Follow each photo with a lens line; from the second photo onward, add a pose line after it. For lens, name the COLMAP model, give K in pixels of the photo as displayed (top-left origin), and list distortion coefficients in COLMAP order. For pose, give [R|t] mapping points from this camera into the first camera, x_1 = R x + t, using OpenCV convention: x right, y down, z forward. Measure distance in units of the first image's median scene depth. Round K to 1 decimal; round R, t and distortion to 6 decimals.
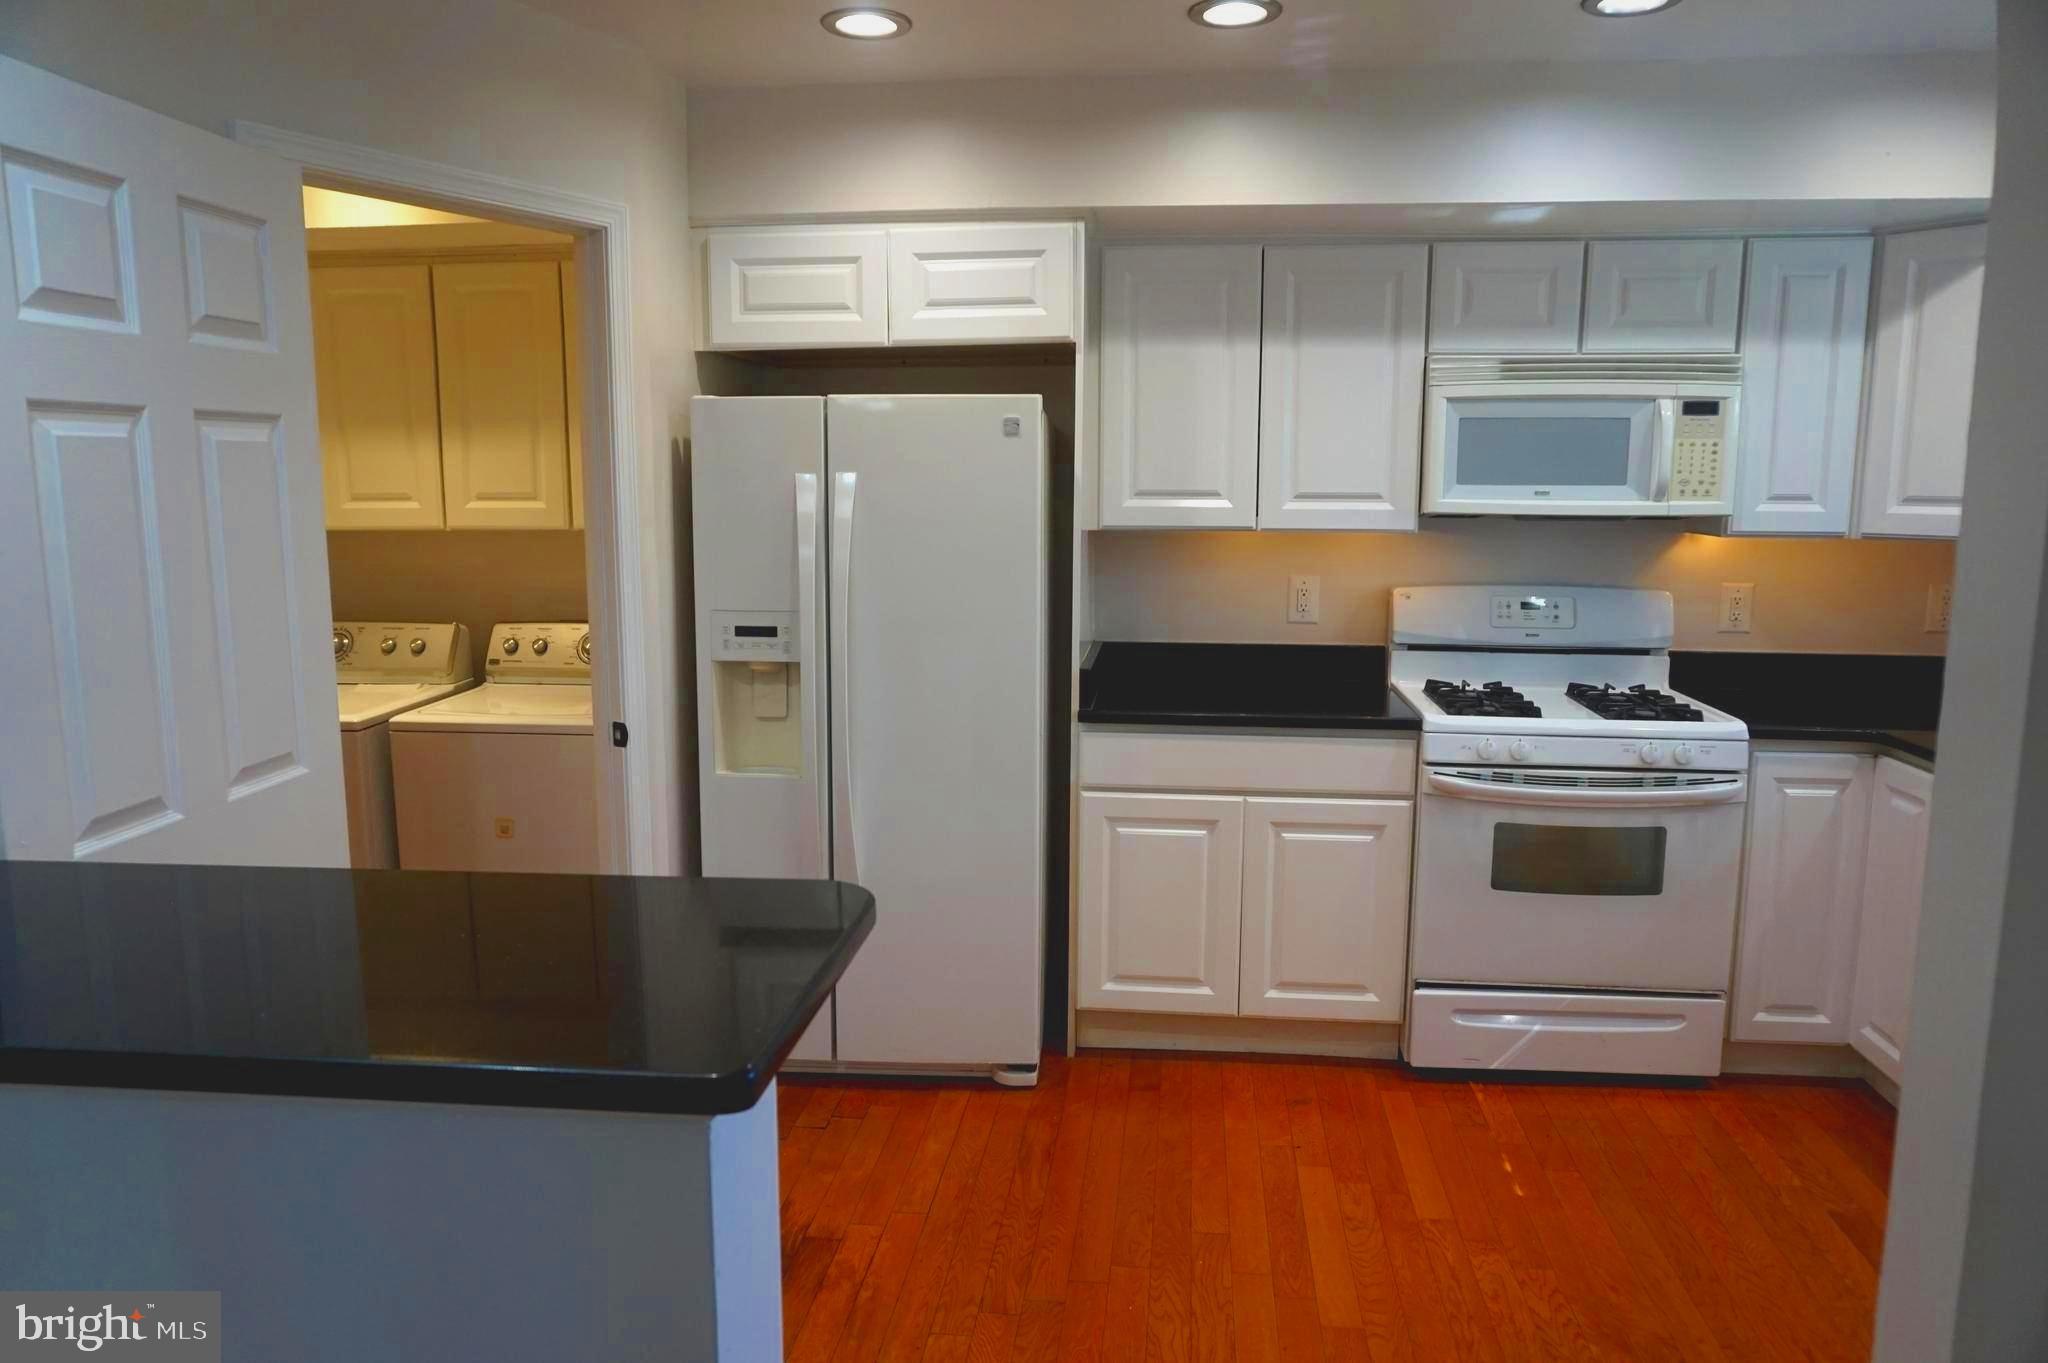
lens RADIAL K [[1387.1, 0, 1005.1], [0, 1387.1, 684.3], [0, 0, 1]] dist [-0.042966, 0.031447]
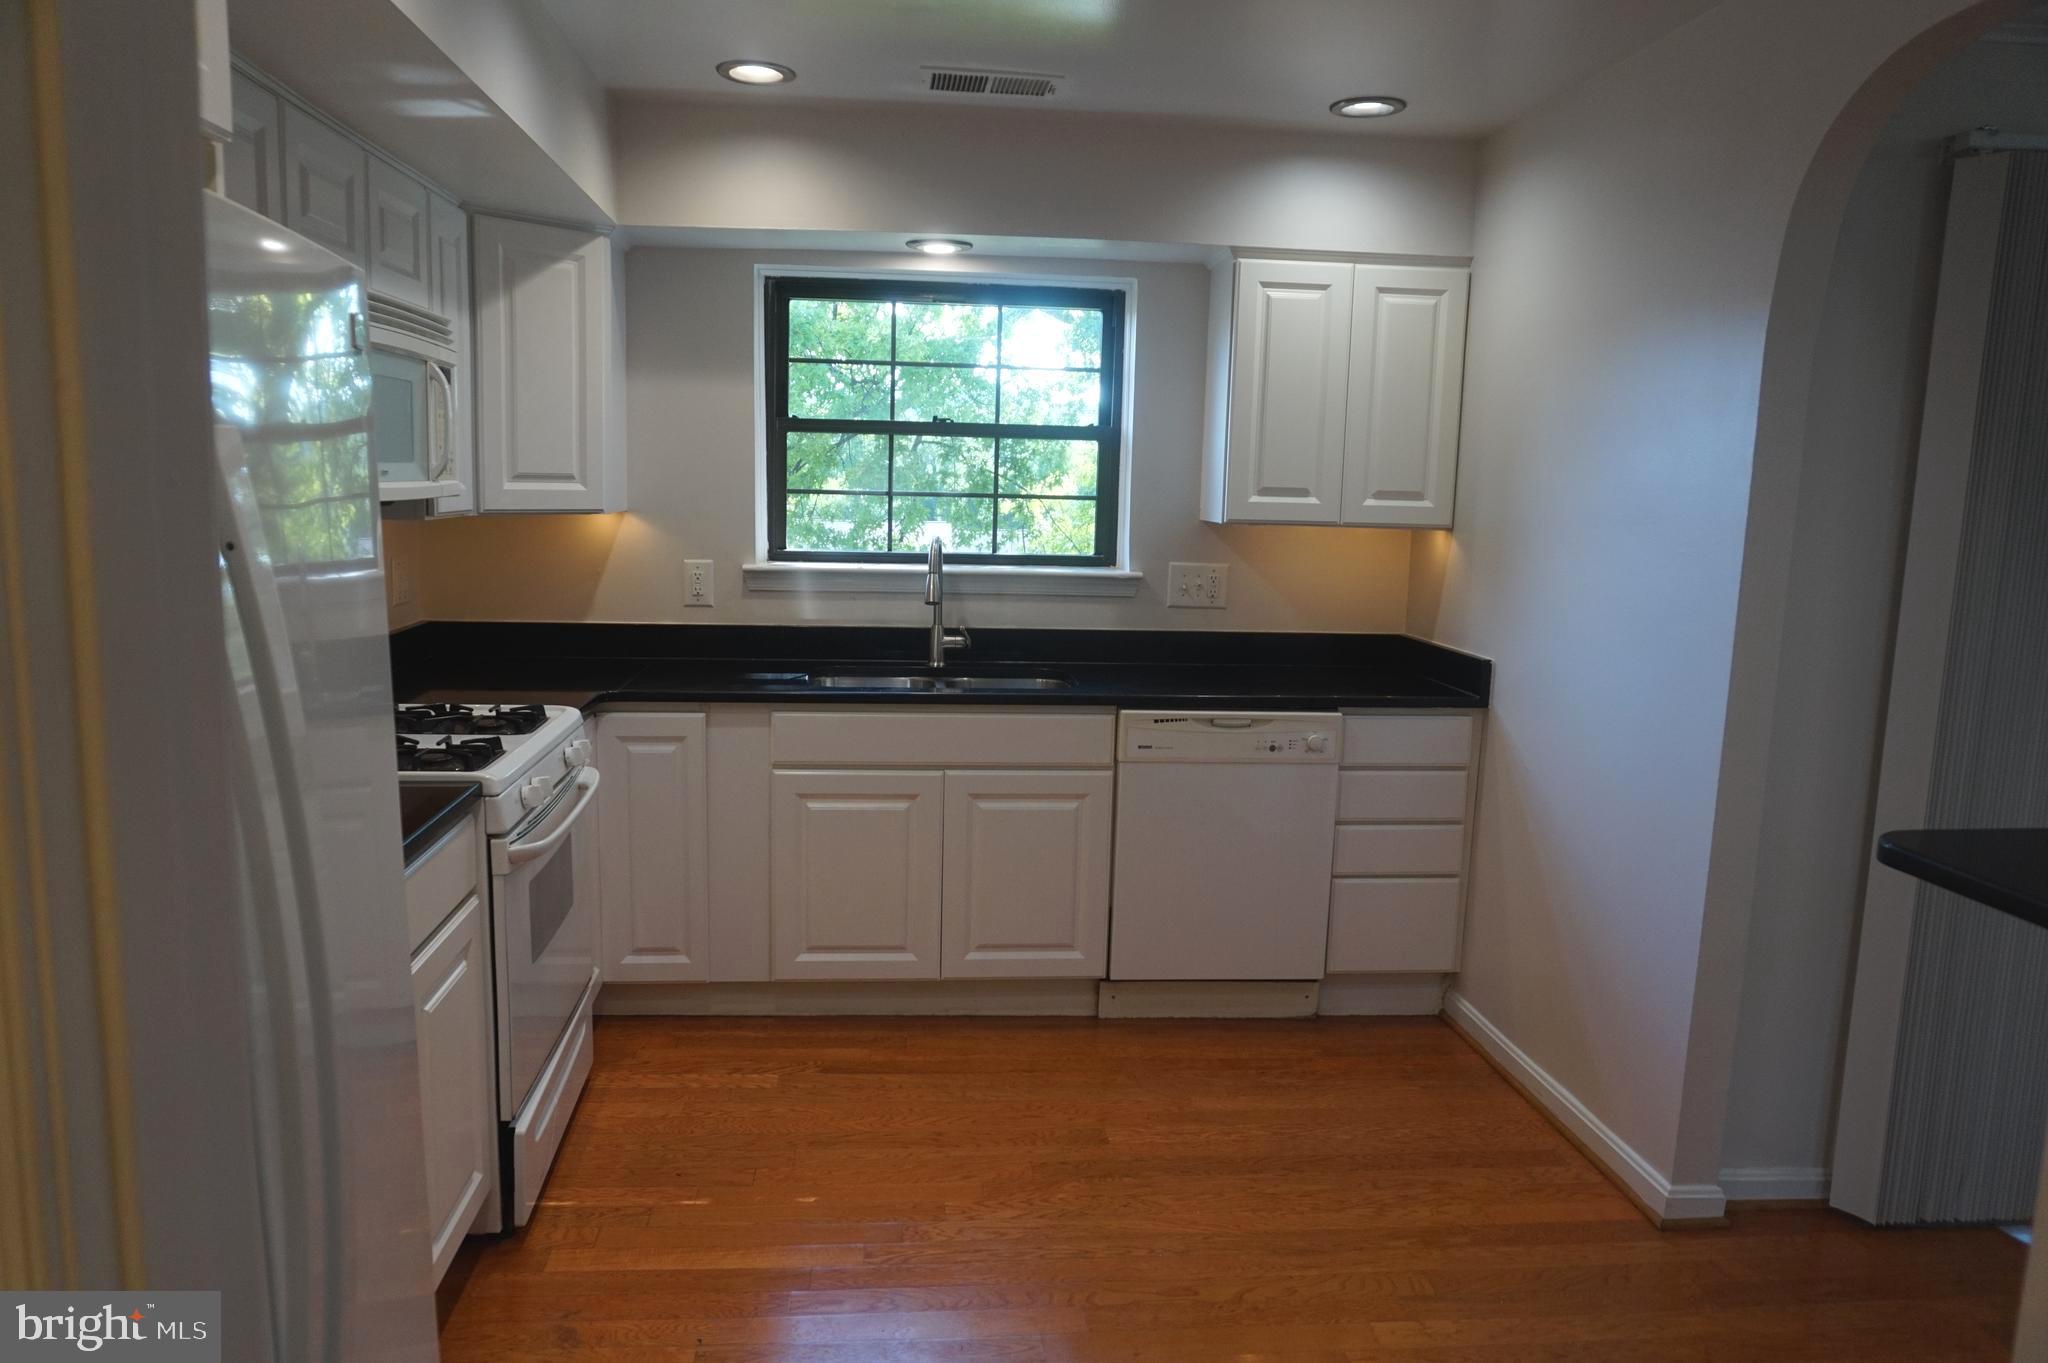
lens RADIAL K [[1387.1, 0, 1024.4], [0, 1387.1, 688.6], [0, 0, 1]] dist [-0.042966, 0.031447]
pose [[-0.219007, -0.155041, 0.963327, -0.463915], [0.122103, 0.975179, 0.184708, -0.122938], [-0.968053, 0.158077, -0.194640, 0.848320]]
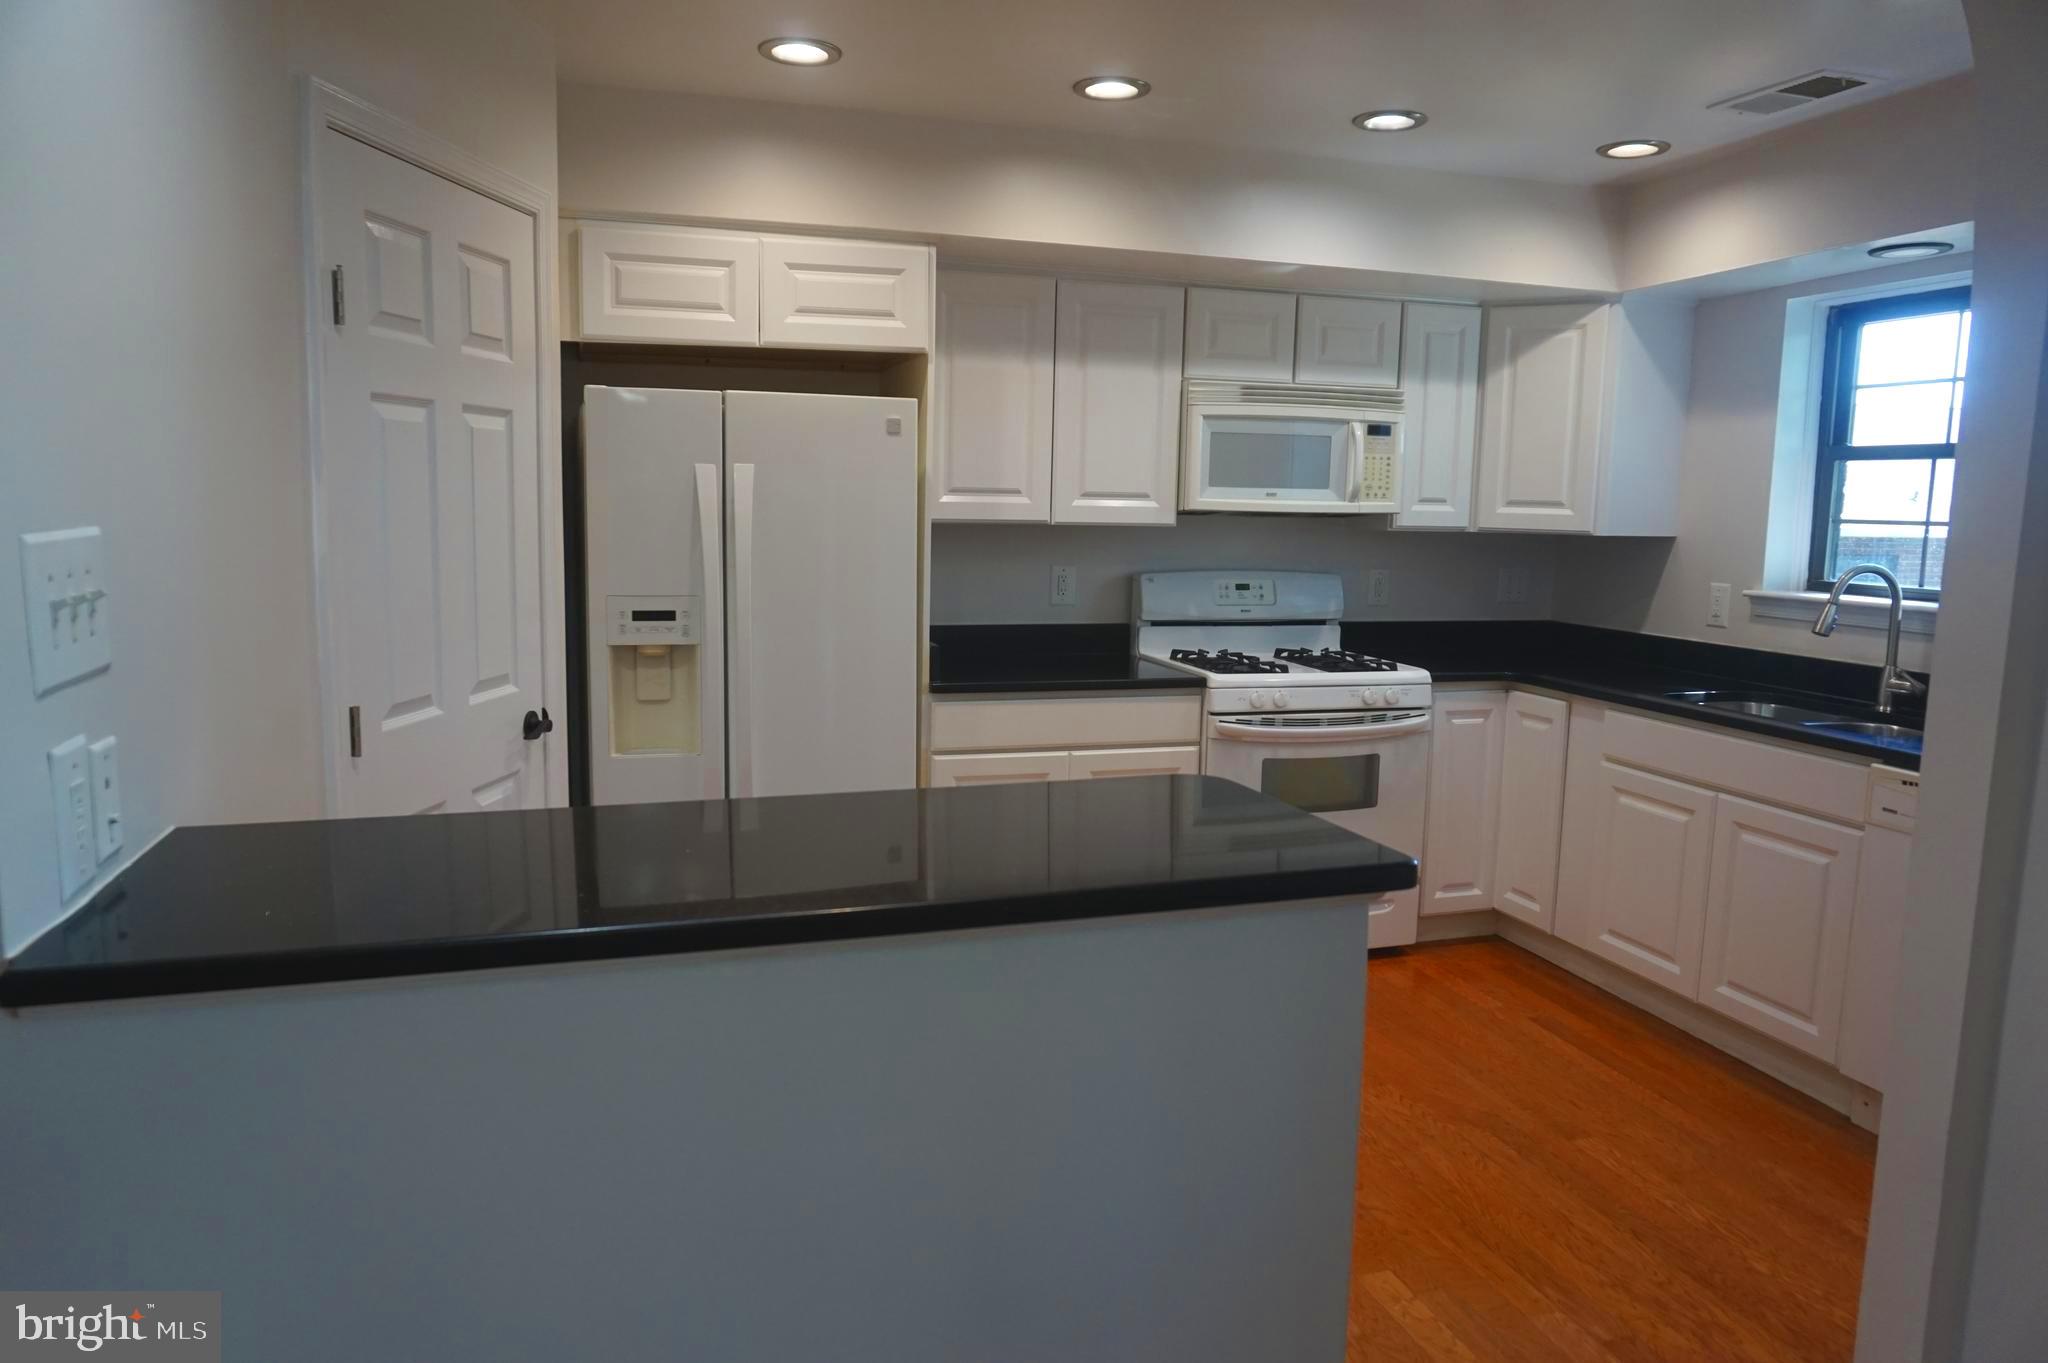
lens RADIAL K [[1387.1, 0, 1013.9], [0, 1387.1, 690.6], [0, 0, 1]] dist [-0.042966, 0.031447]
pose [[0.914463, -0.040681, 0.402619, -0.344261], [0.043755, 0.999041, 0.001563, 0.027009], [-0.402297, 0.016187, 0.915366, -0.049090]]
